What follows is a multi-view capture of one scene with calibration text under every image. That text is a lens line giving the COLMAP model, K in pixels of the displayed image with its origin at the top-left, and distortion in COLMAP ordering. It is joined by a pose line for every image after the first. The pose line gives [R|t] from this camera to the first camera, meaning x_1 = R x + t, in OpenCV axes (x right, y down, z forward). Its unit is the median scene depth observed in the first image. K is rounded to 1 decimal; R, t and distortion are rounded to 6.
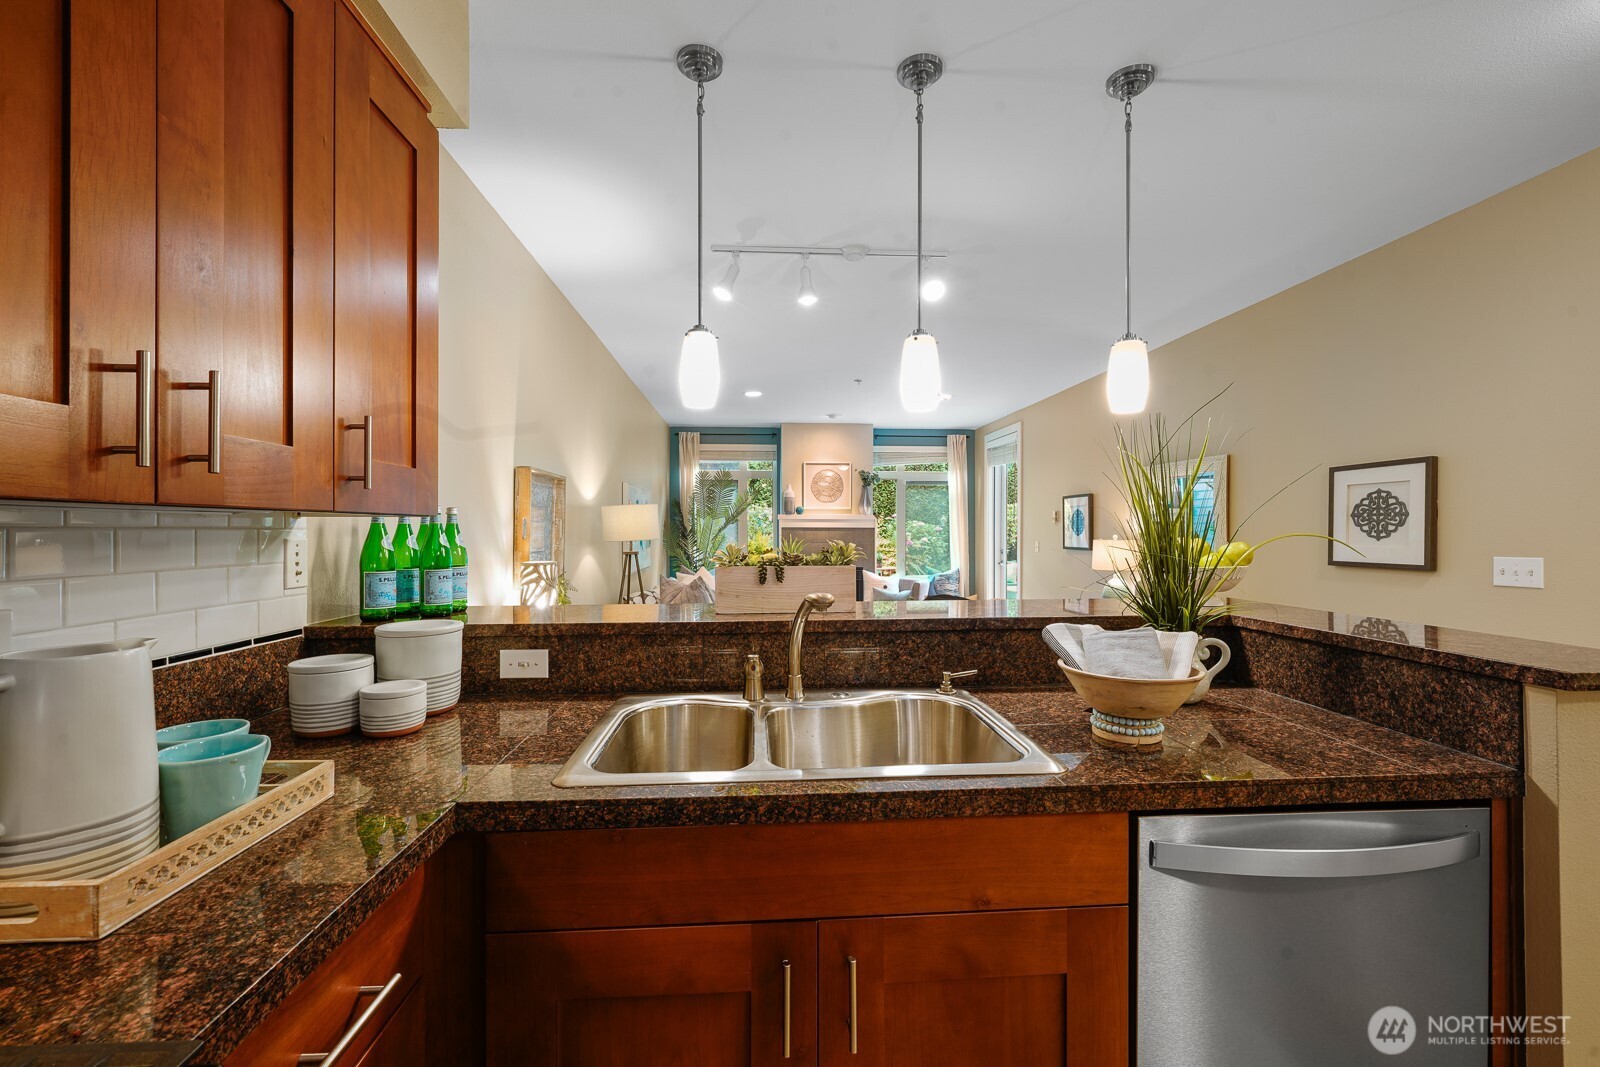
lens RADIAL K [[648.1, 0, 798.6], [0, 648.1, 530.4], [0, 0, 1]] dist [-0.000671, -0.000099]
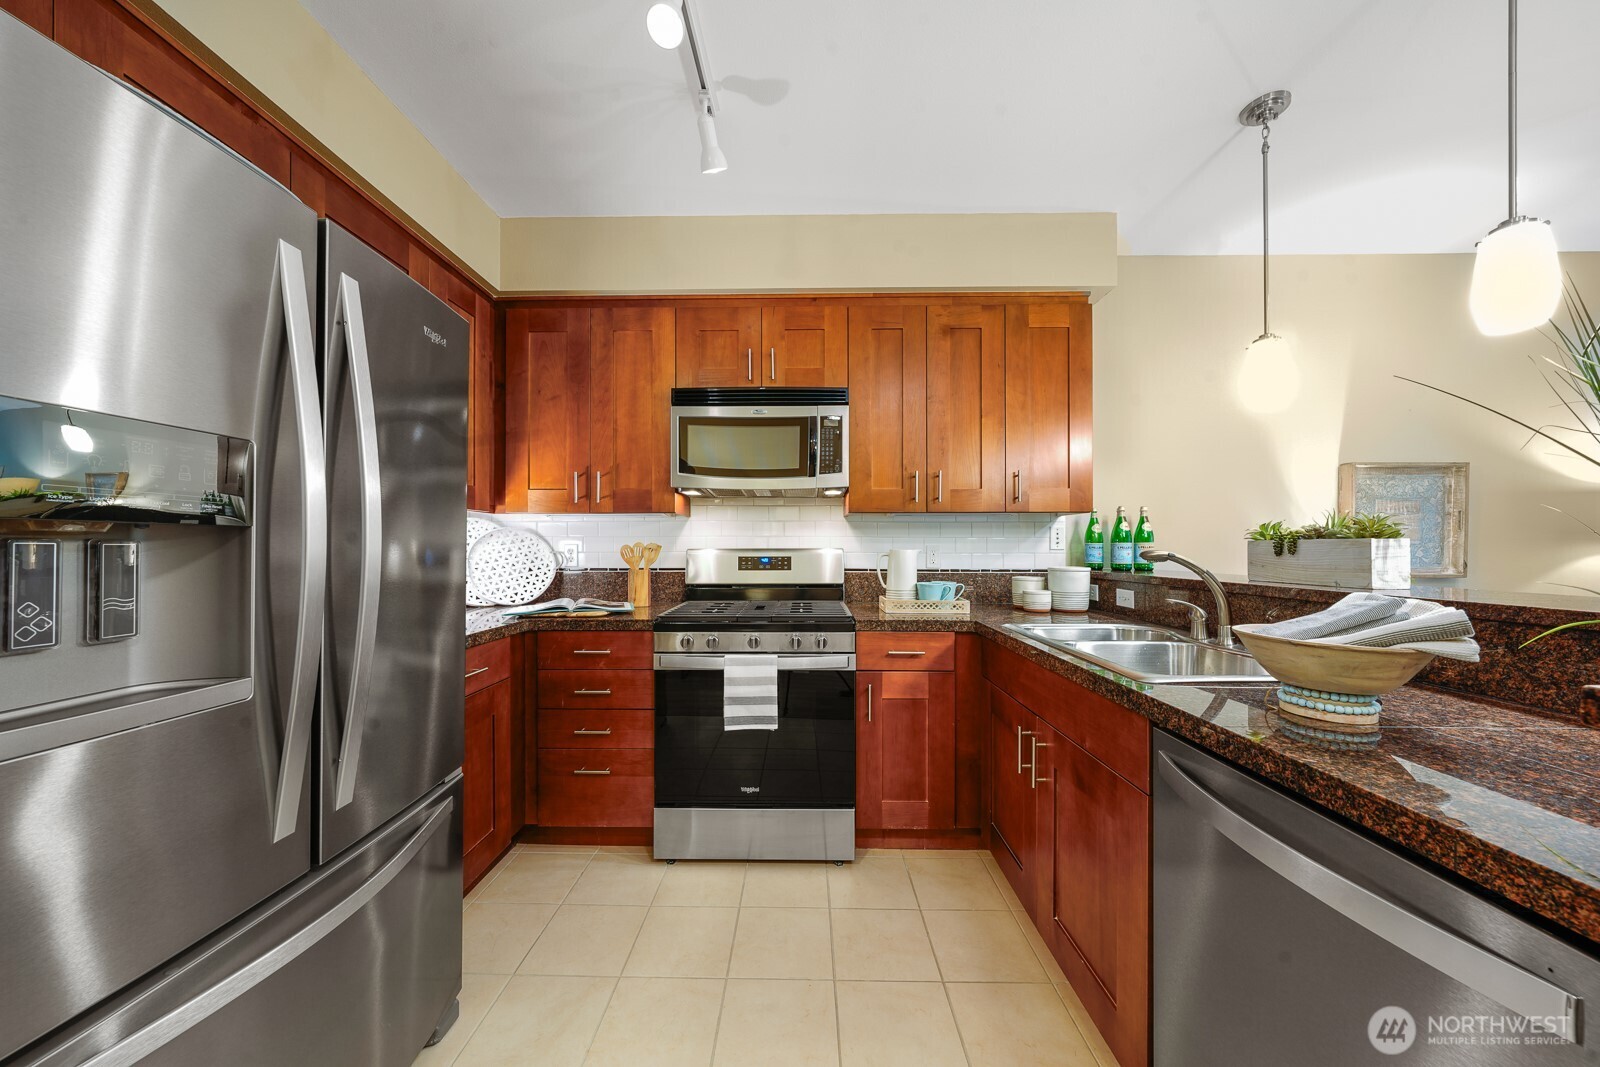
lens RADIAL K [[543.7, 0, 799.3], [0, 543.7, 540.4], [0, 0, 1]] dist [-0.007282, -0.000202]
pose [[-0.074903, -0.007373, -0.997164, 1.052014], [-0.000168, 0.999973, -0.007381, 0.071457], [0.997191, -0.000385, -0.074902, 0.282727]]
